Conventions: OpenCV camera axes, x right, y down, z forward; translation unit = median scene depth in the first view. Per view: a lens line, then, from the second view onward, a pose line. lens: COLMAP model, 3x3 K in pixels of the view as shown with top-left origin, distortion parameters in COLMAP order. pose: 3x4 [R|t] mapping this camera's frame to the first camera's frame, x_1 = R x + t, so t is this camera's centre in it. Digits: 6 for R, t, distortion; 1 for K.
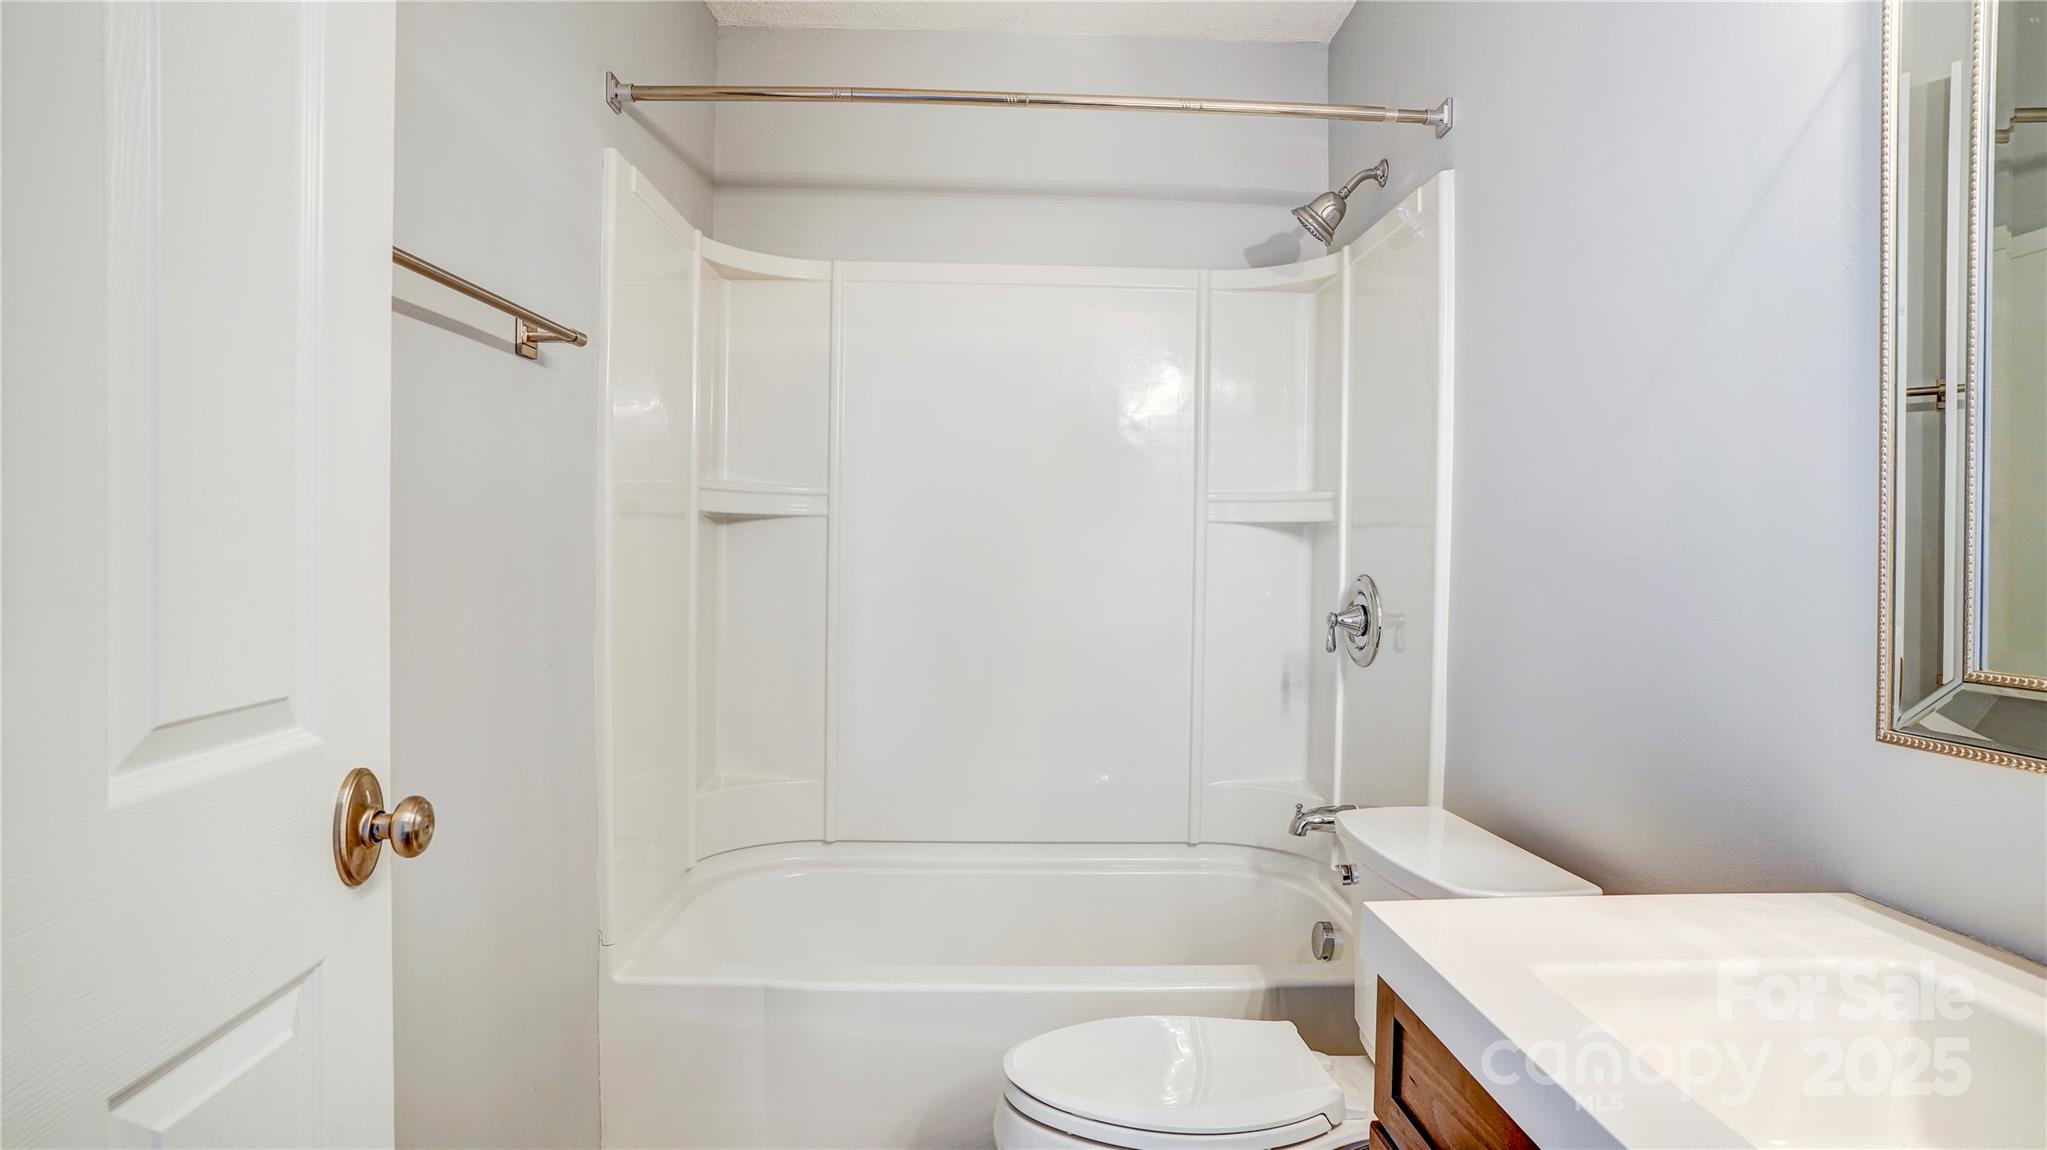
lens RADIAL K [[1186.3, 0, 1023.5], [0, 1186.3, 575.0], [0, 0, 1]] dist [-0.004506, 0.069460]
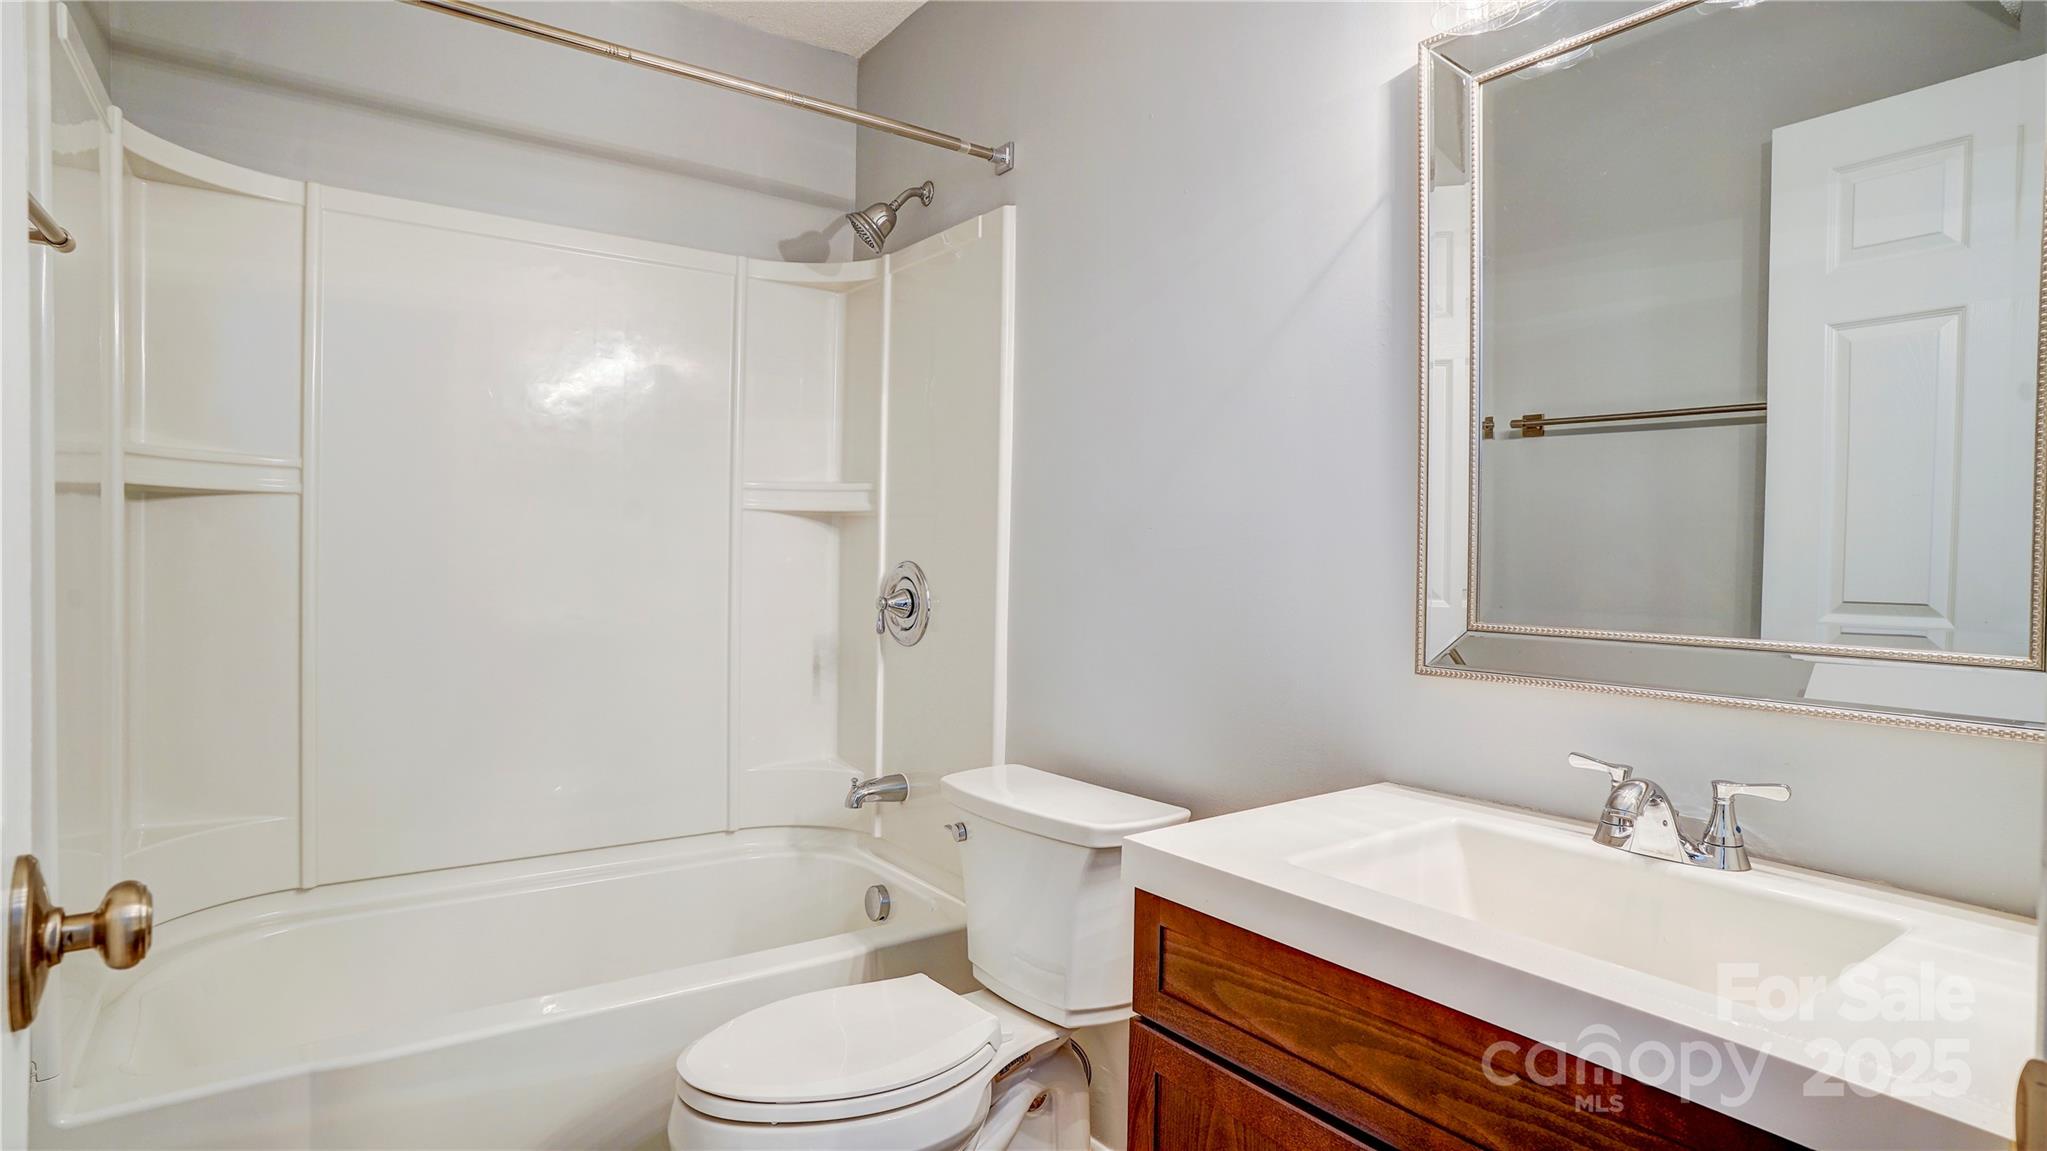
lens RADIAL K [[1186.3, 0, 1023.5], [0, 1186.3, 575.5], [0, 0, 1]] dist [-0.004506, 0.069460]
pose [[0.835953, -0.013029, 0.548646, -0.212736], [0.006205, 0.999879, 0.014289, -0.001911], [-0.548766, -0.008541, 0.835932, 0.034218]]
